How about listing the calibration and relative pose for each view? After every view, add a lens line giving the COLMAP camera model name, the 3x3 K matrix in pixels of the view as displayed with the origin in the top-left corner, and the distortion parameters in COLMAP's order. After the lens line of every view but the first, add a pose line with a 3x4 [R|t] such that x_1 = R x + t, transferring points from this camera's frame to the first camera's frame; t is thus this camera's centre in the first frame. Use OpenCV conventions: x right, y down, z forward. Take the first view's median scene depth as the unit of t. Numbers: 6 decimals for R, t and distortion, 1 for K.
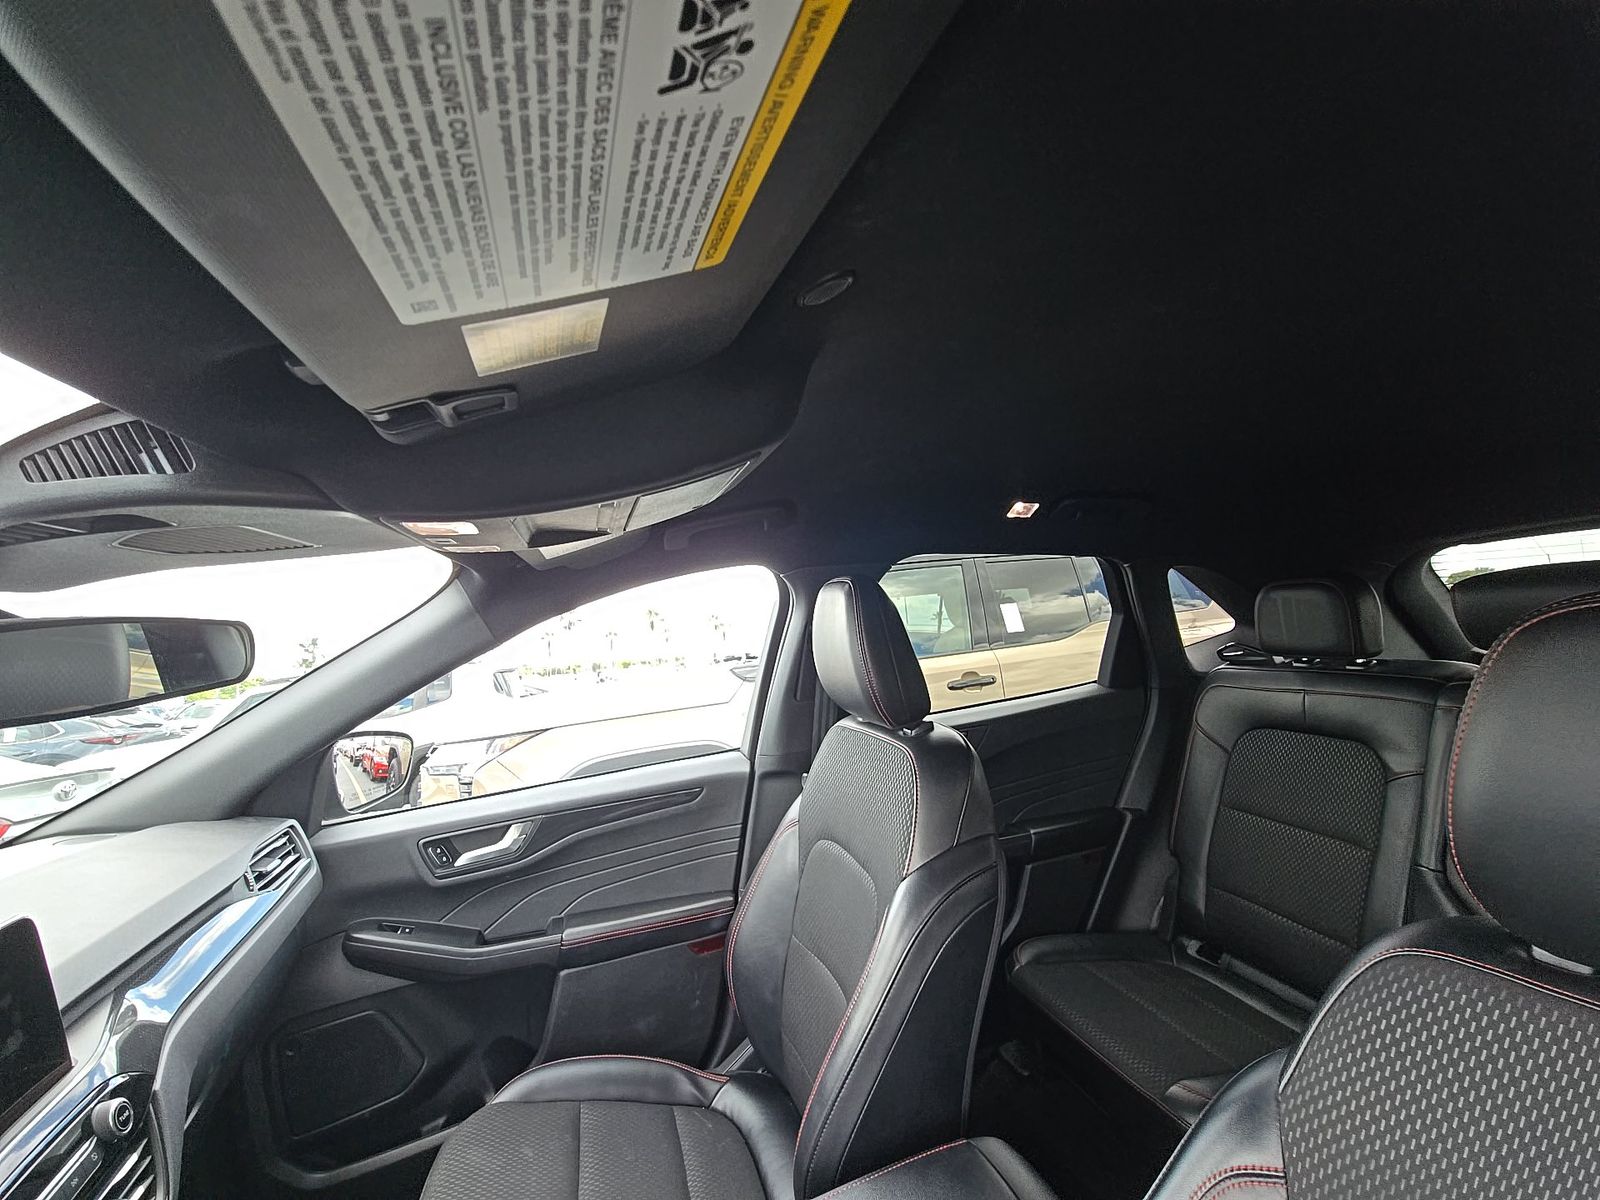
lens RADIAL K [[662.0, 0, 800.0], [0, 662.0, 600.0], [0, 0, 1]] dist [0.031645, -0.009861]
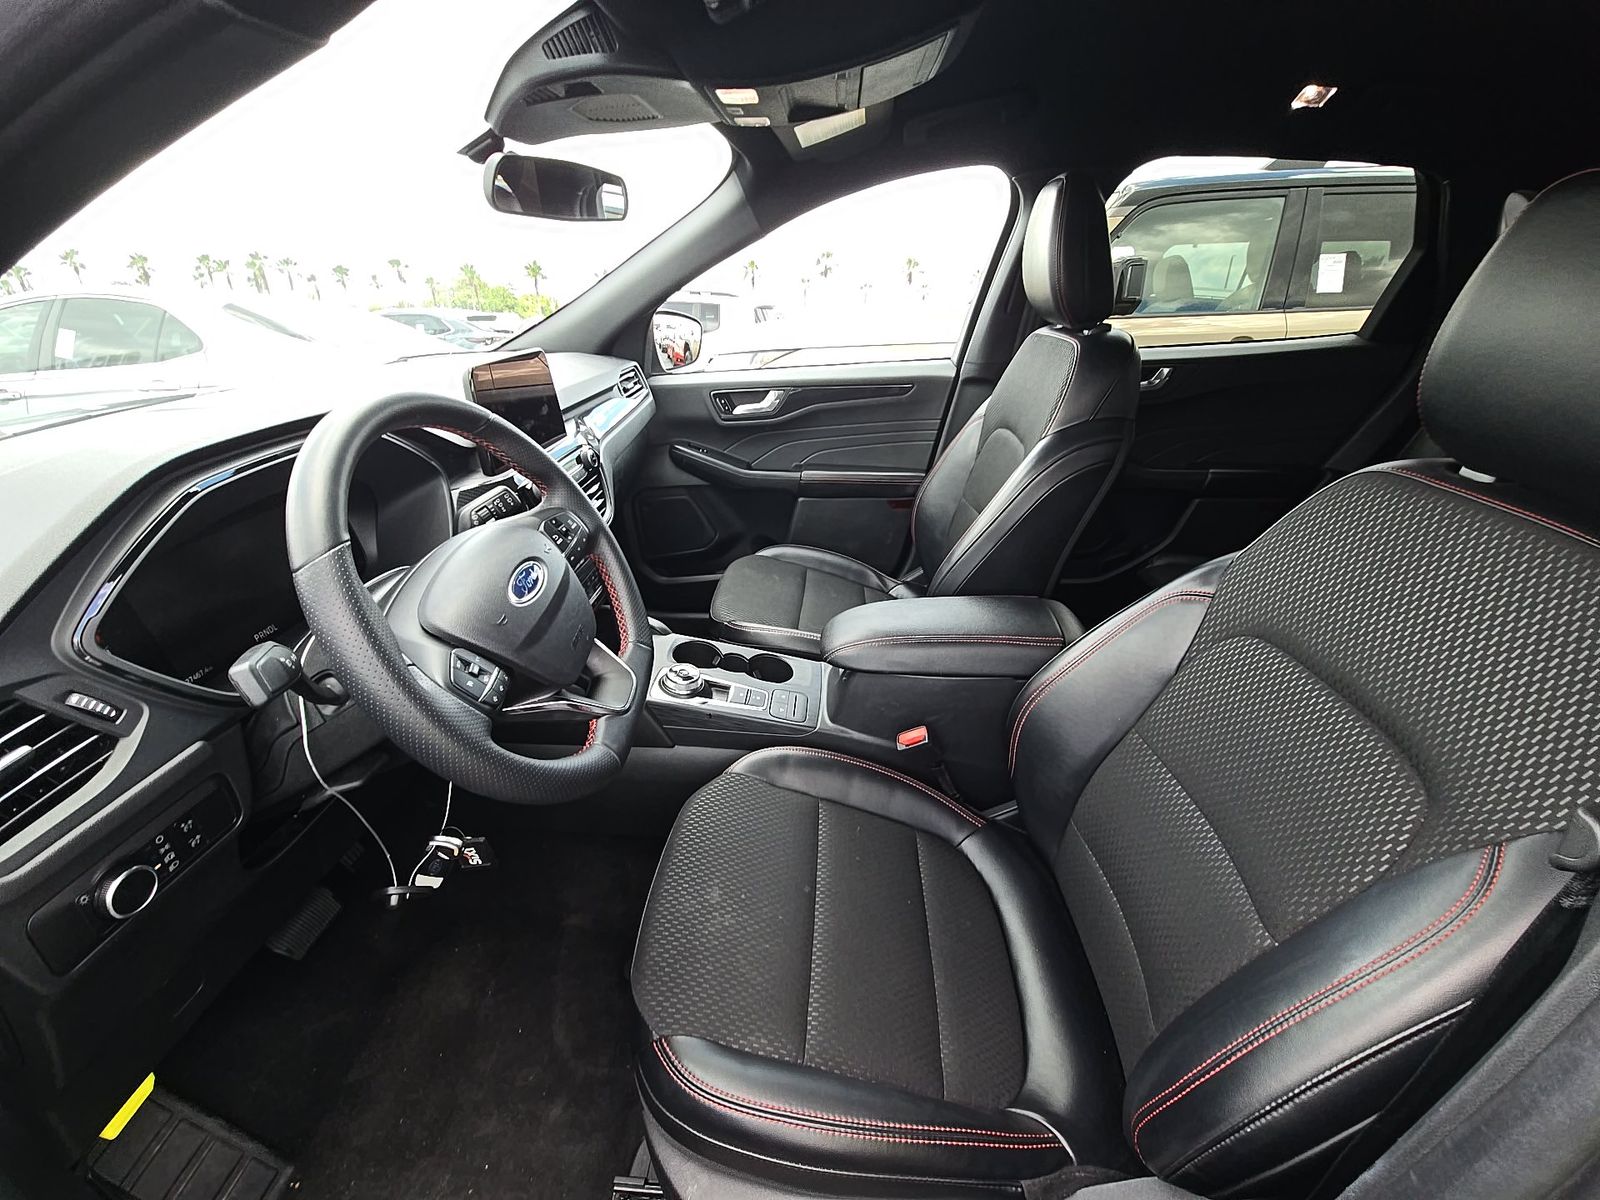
lens RADIAL K [[663.0, 0, 800.0], [0, 663.0, 600.0], [0, 0, 1]] dist [0.003825, 0.001119]
pose [[0.930309, 0.213879, -0.297961, 0.127324], [-0.050430, 0.879252, 0.473680, 0.076472], [0.363293, -0.425643, 0.828762, -0.299558]]
